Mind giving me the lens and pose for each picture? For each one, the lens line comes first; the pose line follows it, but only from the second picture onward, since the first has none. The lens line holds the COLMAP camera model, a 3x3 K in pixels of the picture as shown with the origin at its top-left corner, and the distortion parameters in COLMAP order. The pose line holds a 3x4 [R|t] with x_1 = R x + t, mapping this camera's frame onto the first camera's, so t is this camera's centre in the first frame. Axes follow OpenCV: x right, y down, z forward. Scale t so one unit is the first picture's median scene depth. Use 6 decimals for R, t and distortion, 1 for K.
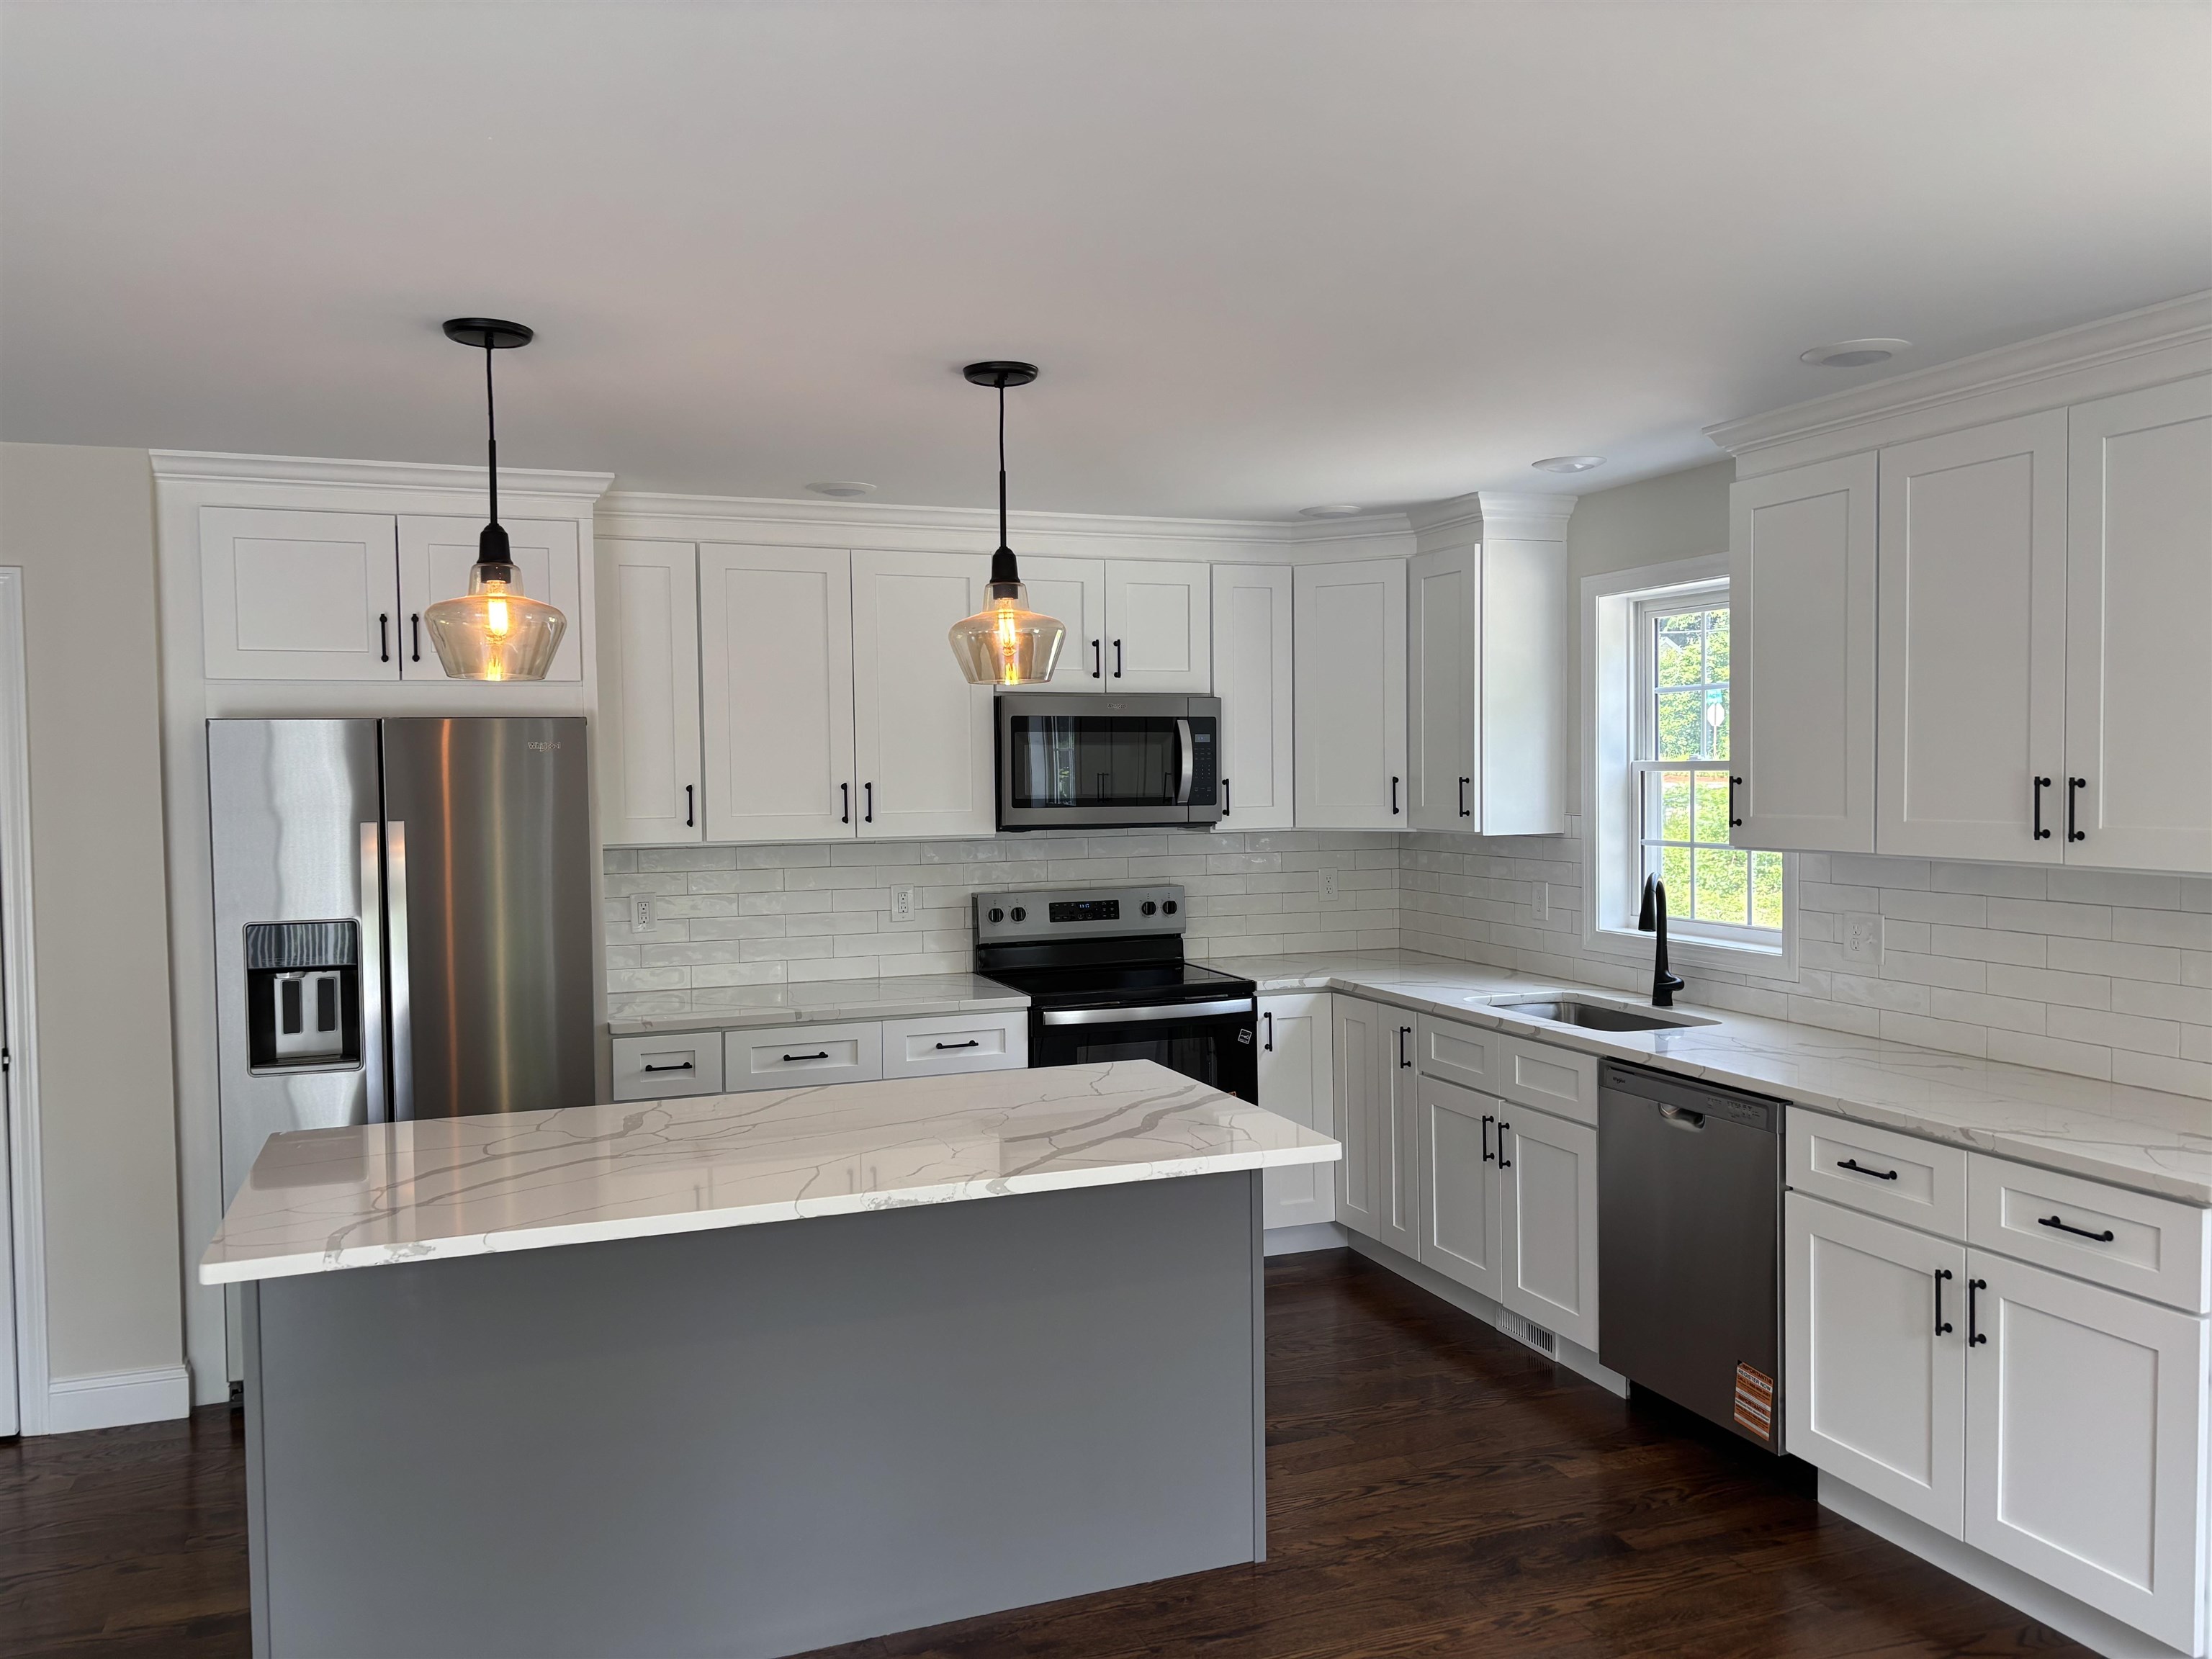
lens RADIAL K [[1658.6, 0, 1099.4], [0, 1658.6, 834.2], [0, 0, 1]] dist [0.074508, -0.078093]
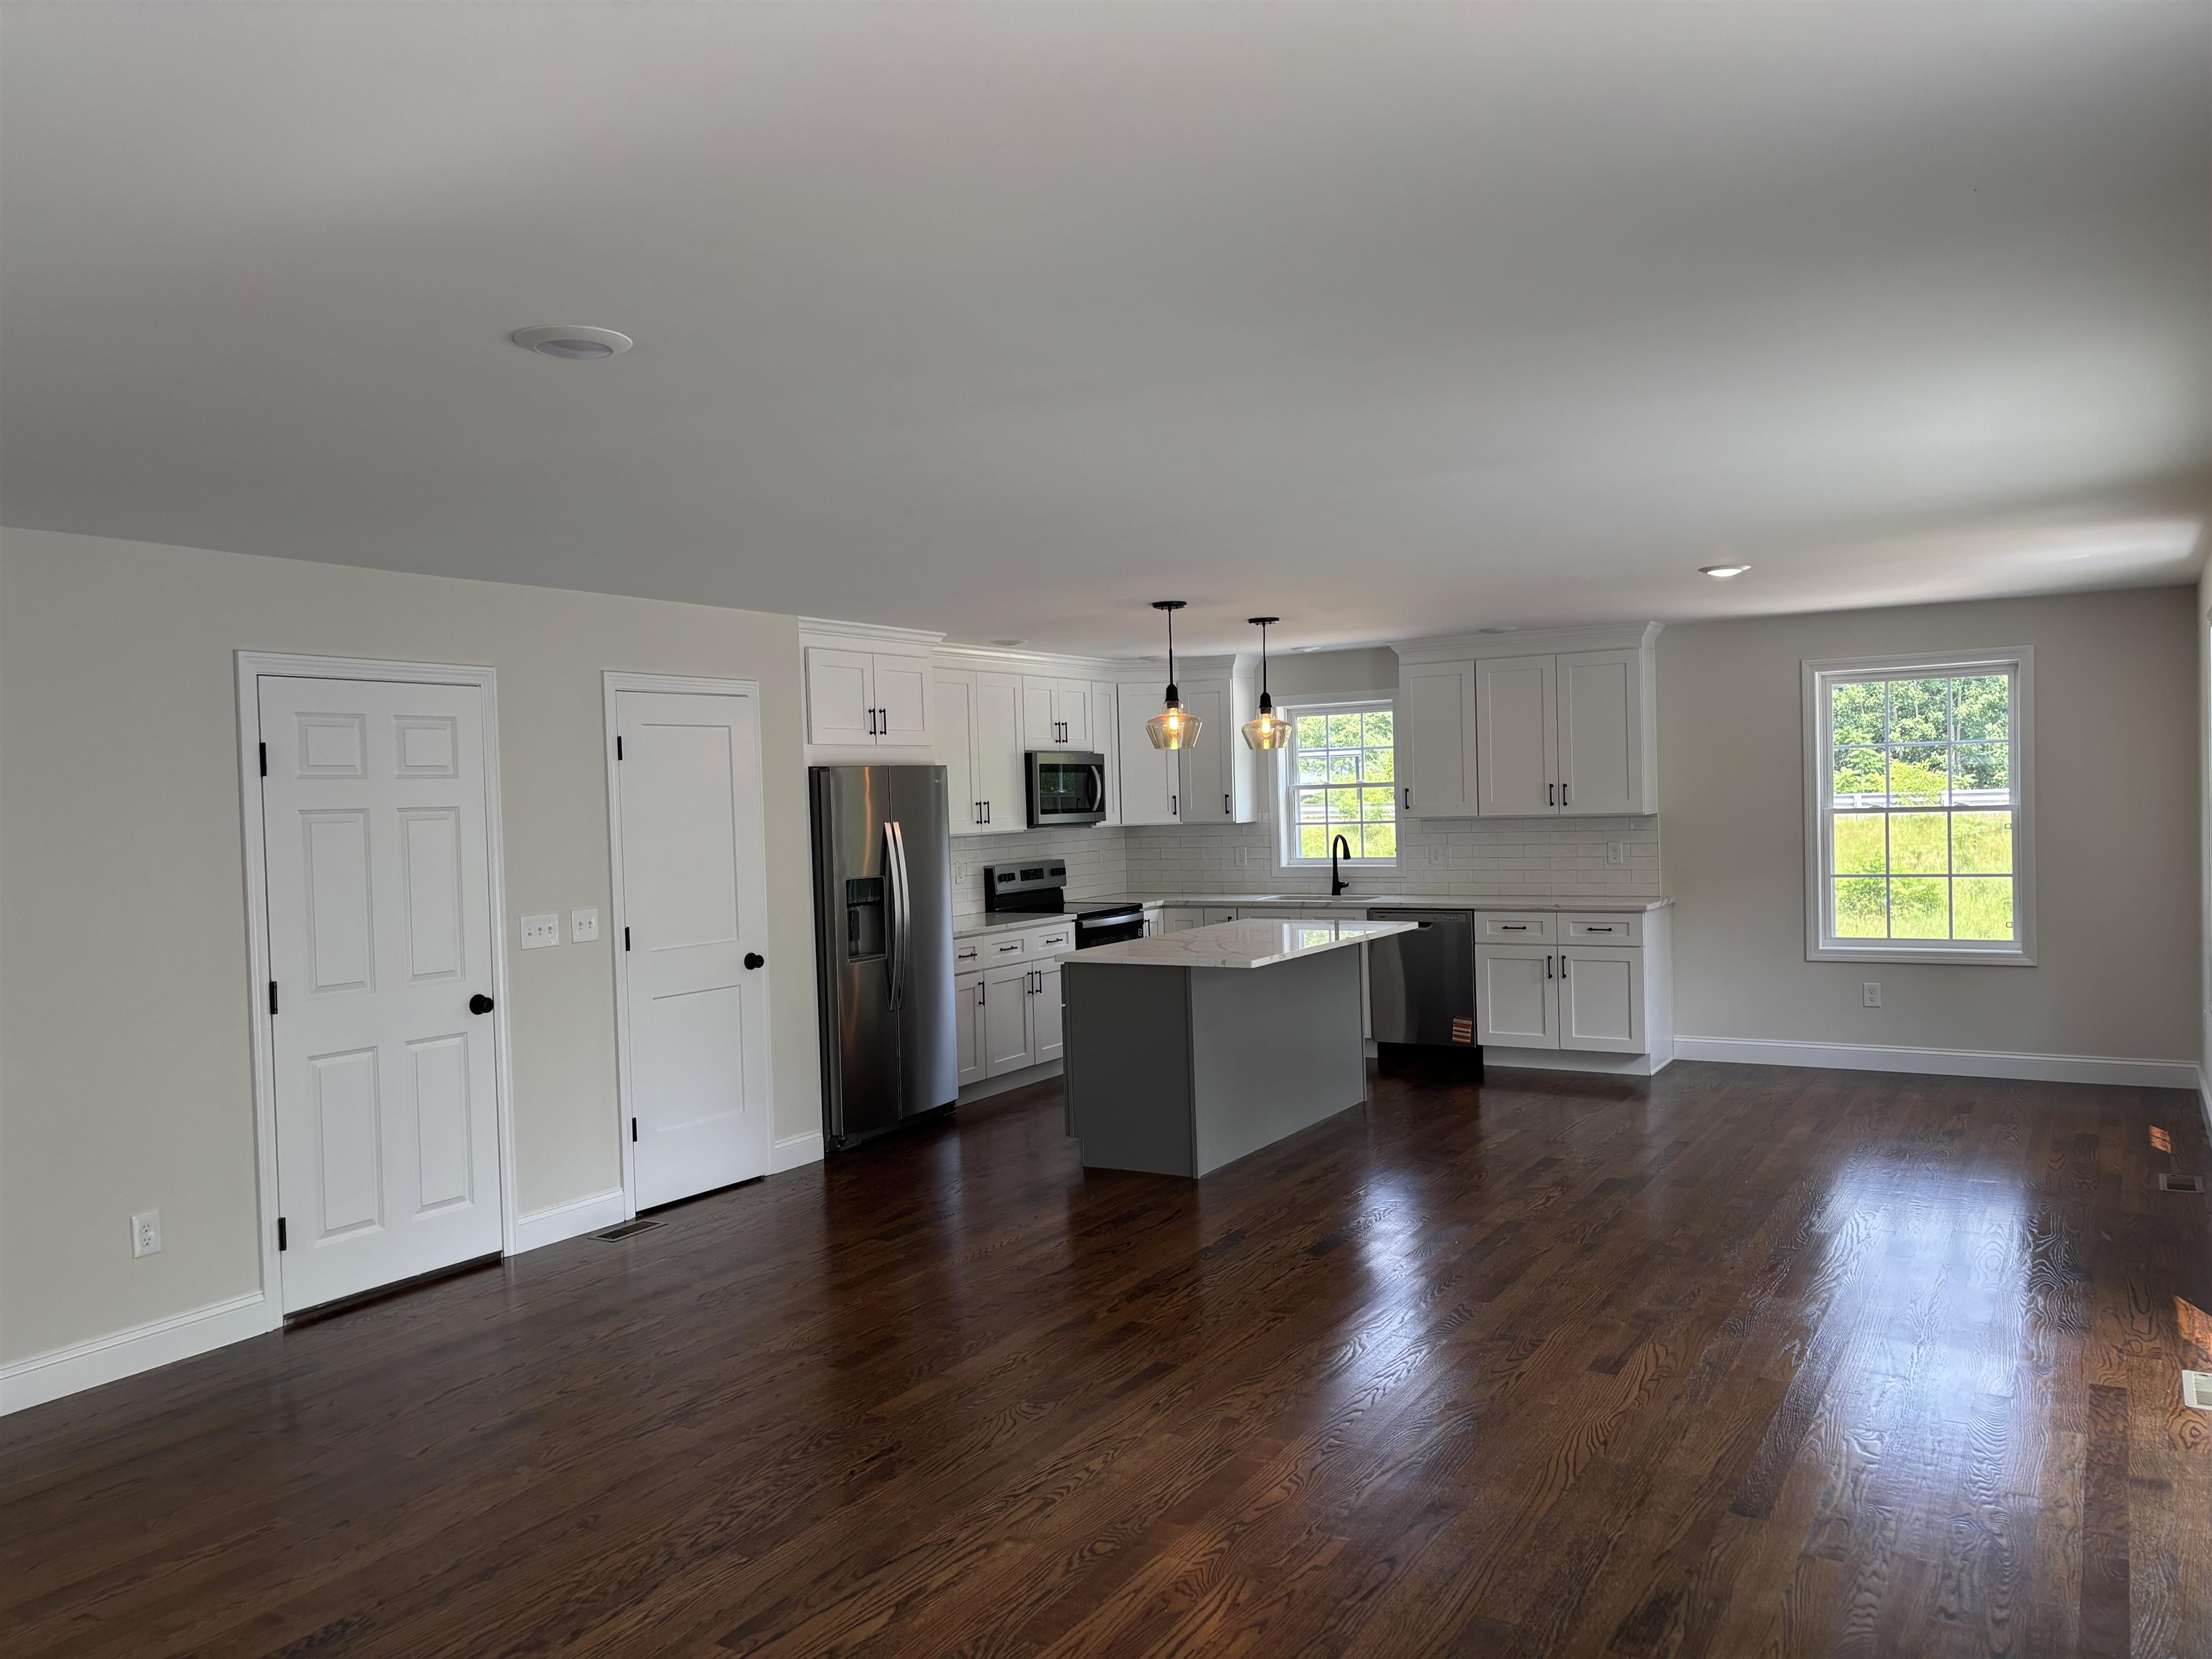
lens RADIAL K [[1658.6, 0, 1099.4], [0, 1658.6, 834.2], [0, 0, 1]] dist [0.074508, -0.078093]
pose [[0.786812, -0.028451, 0.616537, -1.183512], [0.046858, 0.998808, -0.013708, 0.035451], [-0.615412, 0.039675, 0.787207, -0.493678]]
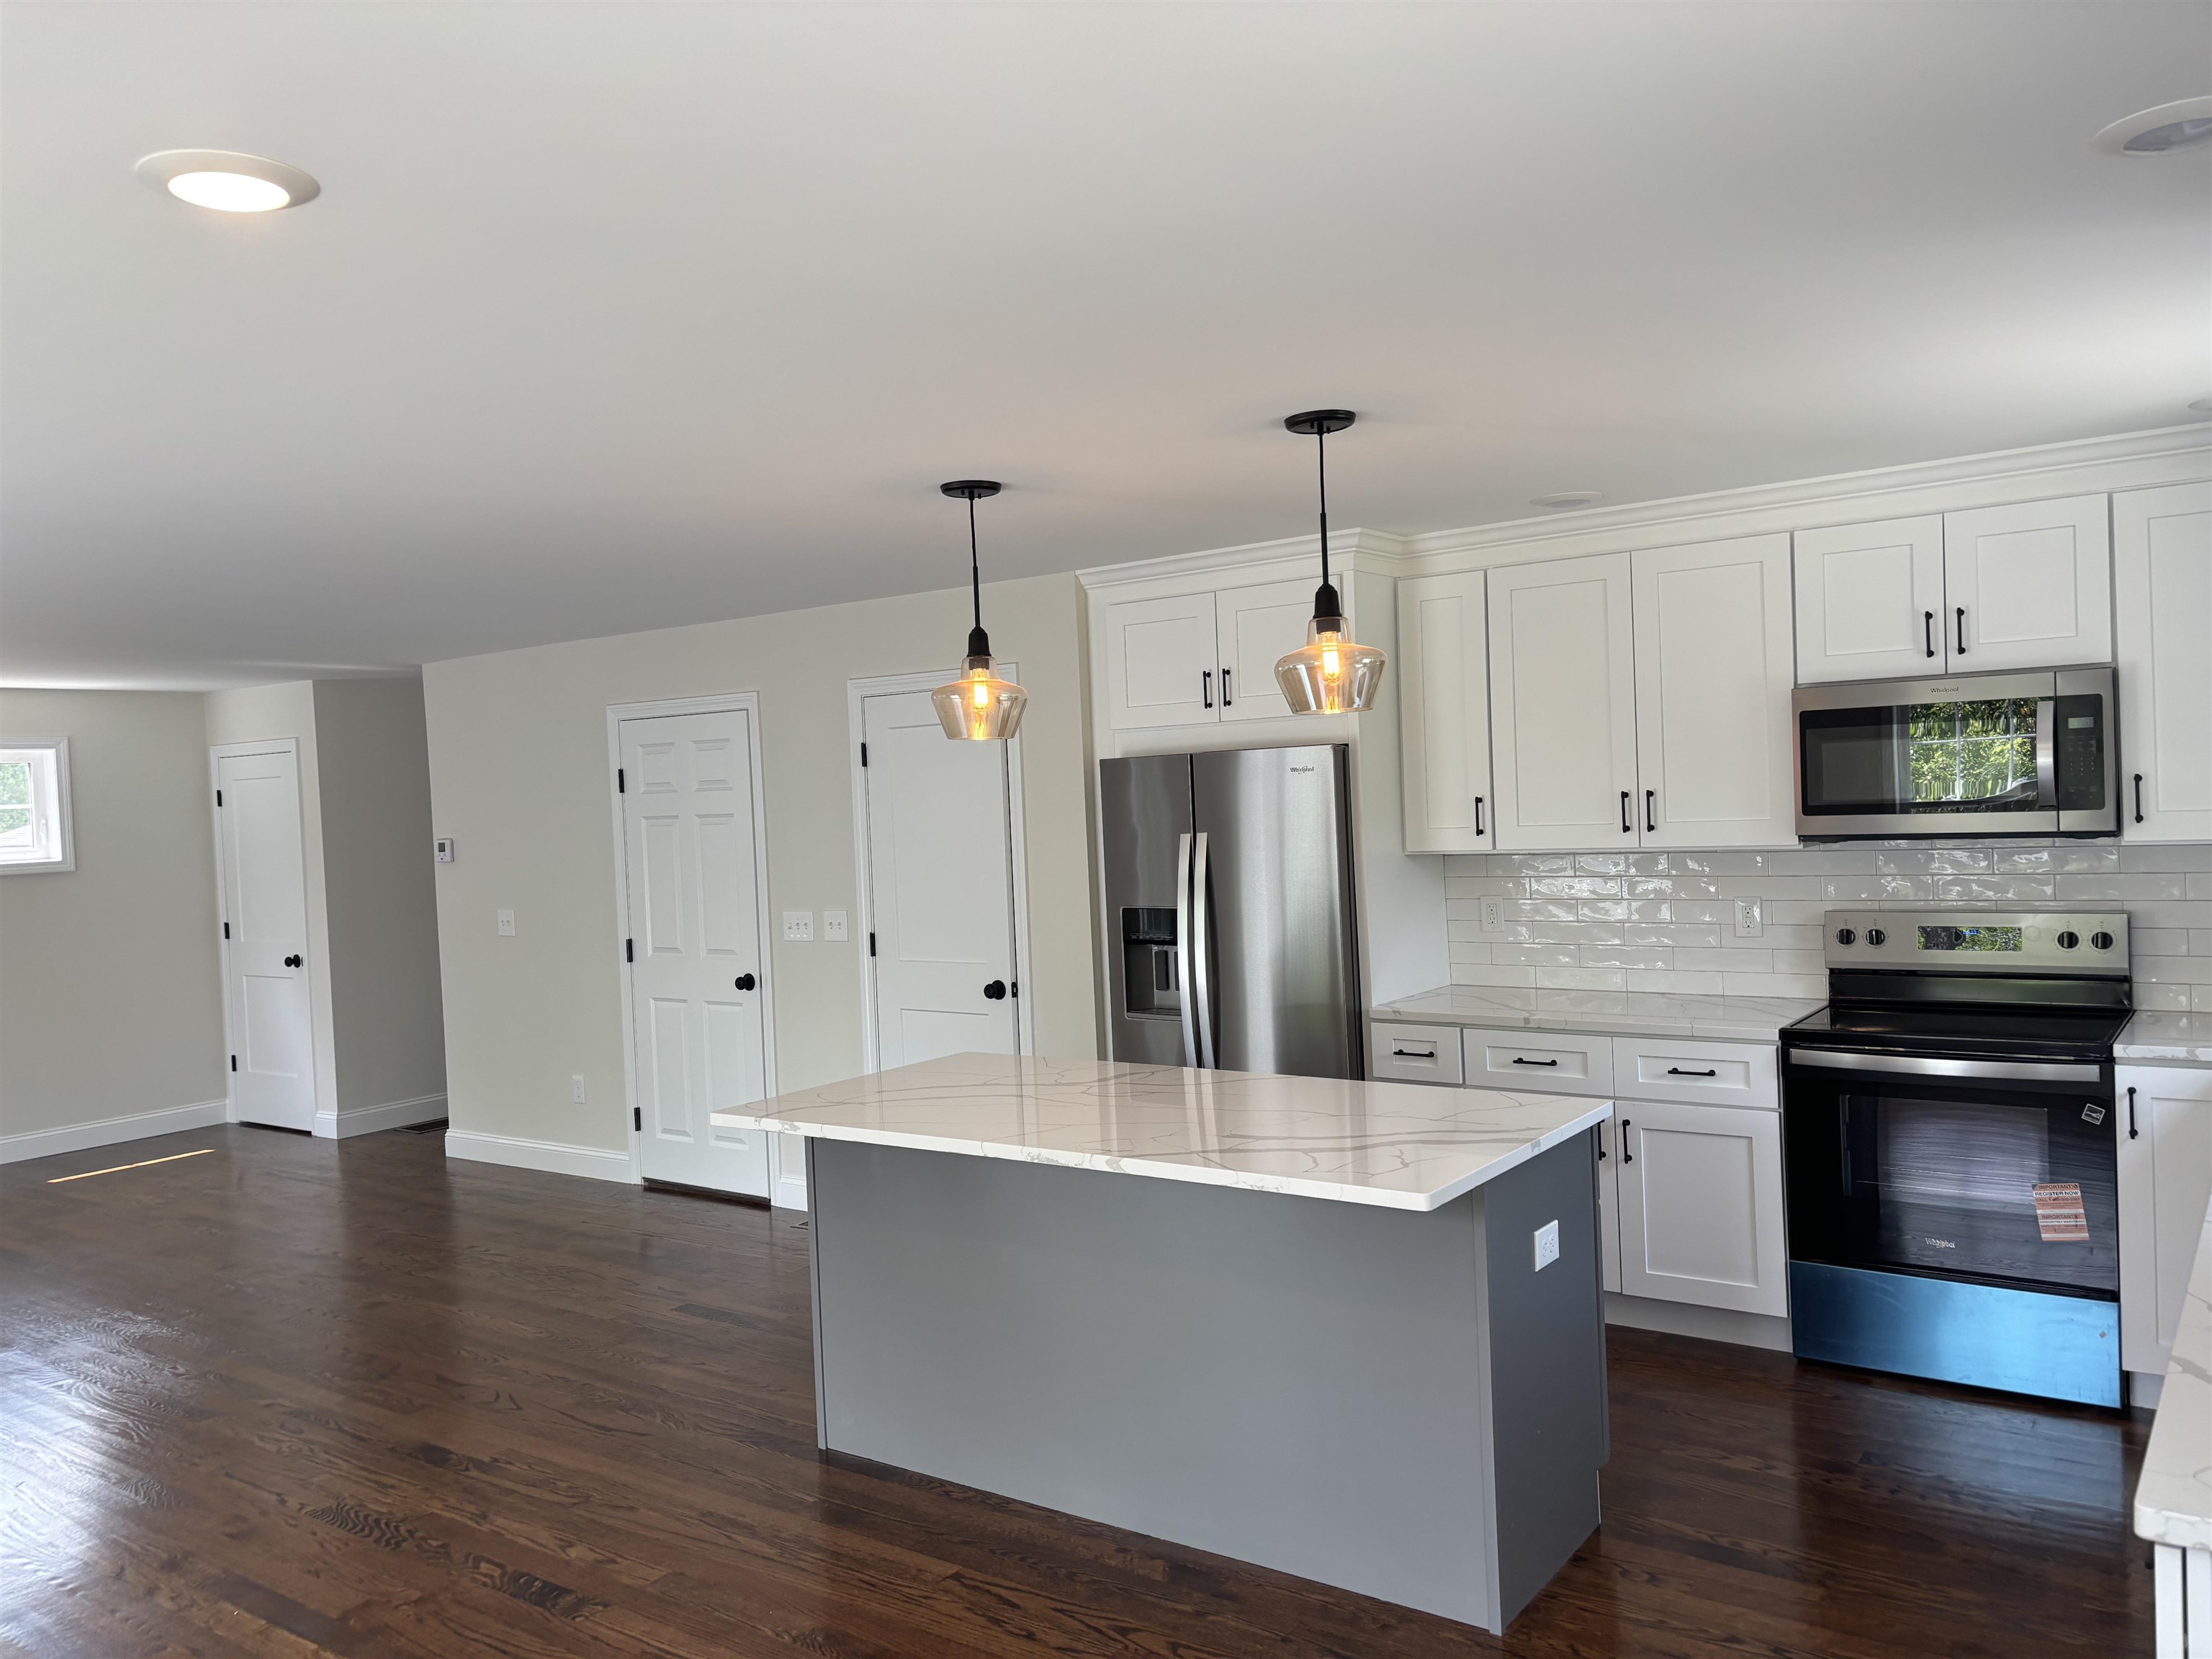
lens RADIAL K [[1674.5, 0, 1099.6], [0, 1674.5, 841.2], [0, 0, 1]] dist [0.078797, -0.078847]
pose [[0.542201, 0.010861, -0.840178, 0.530465], [0.003016, 0.999885, 0.014872, -0.017786], [0.840243, -0.010597, 0.542106, 0.207471]]
